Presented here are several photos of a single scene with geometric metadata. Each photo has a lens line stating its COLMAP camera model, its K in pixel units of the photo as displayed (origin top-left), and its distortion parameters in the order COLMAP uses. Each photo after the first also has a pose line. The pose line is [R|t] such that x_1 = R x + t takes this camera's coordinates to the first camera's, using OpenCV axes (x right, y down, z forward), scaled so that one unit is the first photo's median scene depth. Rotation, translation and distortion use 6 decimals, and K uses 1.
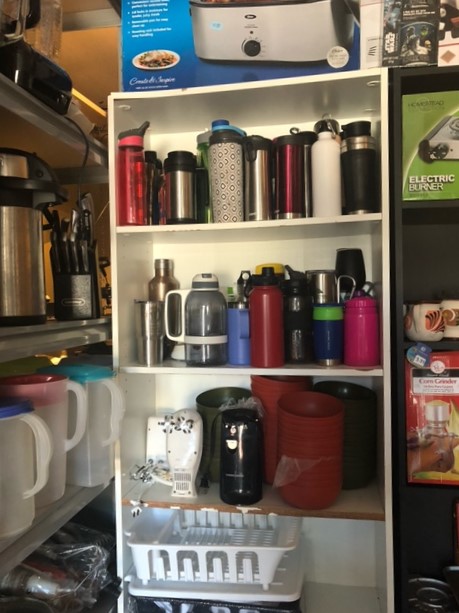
lens RADIAL K [[486.3, 0, 227.6], [0, 486.3, 306.5], [0, 0, 1]] dist [0.015474, 0.003384]
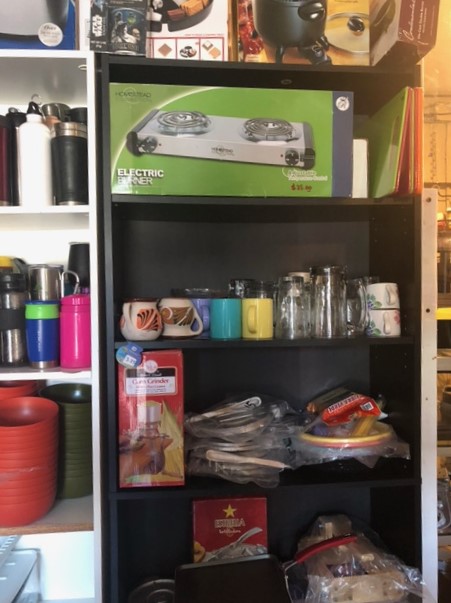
lens RADIAL K [[478.4, 0, 231.5], [0, 478.4, 301.8], [0, 0, 1]] dist [0.015474, 0.003384]
pose [[0.971945, 0.002664, 0.235194, 0.362465], [-0.003478, 0.999989, 0.003043, -0.009044], [-0.235184, -0.003775, 0.971944, 0.032668]]
